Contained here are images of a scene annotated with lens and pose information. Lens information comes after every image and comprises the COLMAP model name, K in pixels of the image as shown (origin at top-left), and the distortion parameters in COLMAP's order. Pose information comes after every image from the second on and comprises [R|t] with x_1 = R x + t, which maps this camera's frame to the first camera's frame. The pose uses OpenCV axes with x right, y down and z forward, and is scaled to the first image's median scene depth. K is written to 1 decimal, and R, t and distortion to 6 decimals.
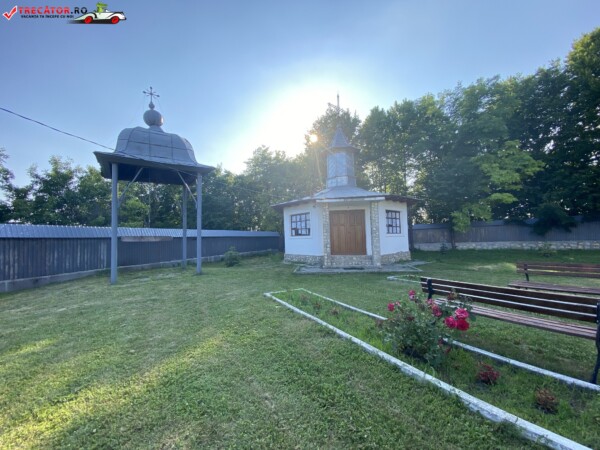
lens RADIAL K [[242.5, 0, 299.3], [0, 242.5, 226.6], [0, 0, 1]] dist [0.023150, -0.022752]
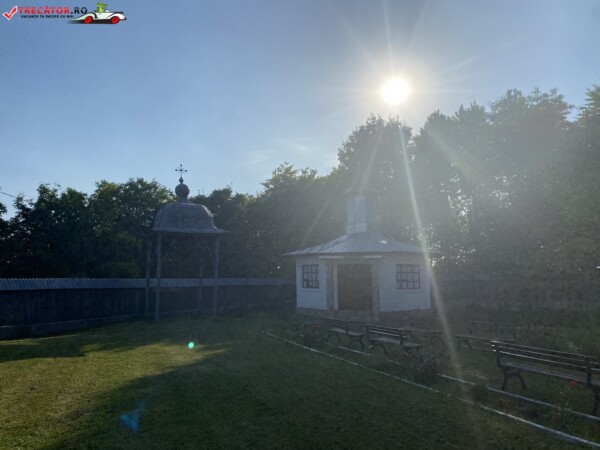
lens RADIAL K [[458.0, 0, 293.0], [0, 458.0, 220.2], [0, 0, 1]] dist [0.080430, -0.105530]
pose [[0.986128, 0.004806, -0.165918, 0.221634], [-0.018453, 0.996559, -0.080809, -0.076978], [0.164958, 0.082749, 0.982823, -0.772849]]
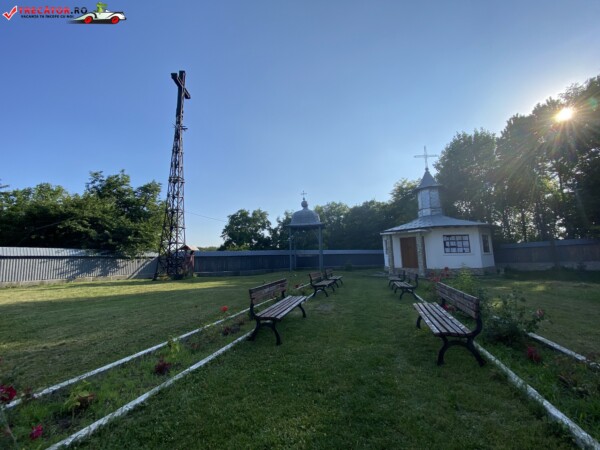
lens RADIAL K [[242.5, 0, 299.3], [0, 242.5, 226.6], [0, 0, 1]] dist [0.023150, -0.022752]
pose [[0.708184, -0.074533, -0.702083, 0.648154], [0.032925, 0.996817, -0.072611, -0.039051], [0.705260, 0.028306, 0.708383, -0.449057]]
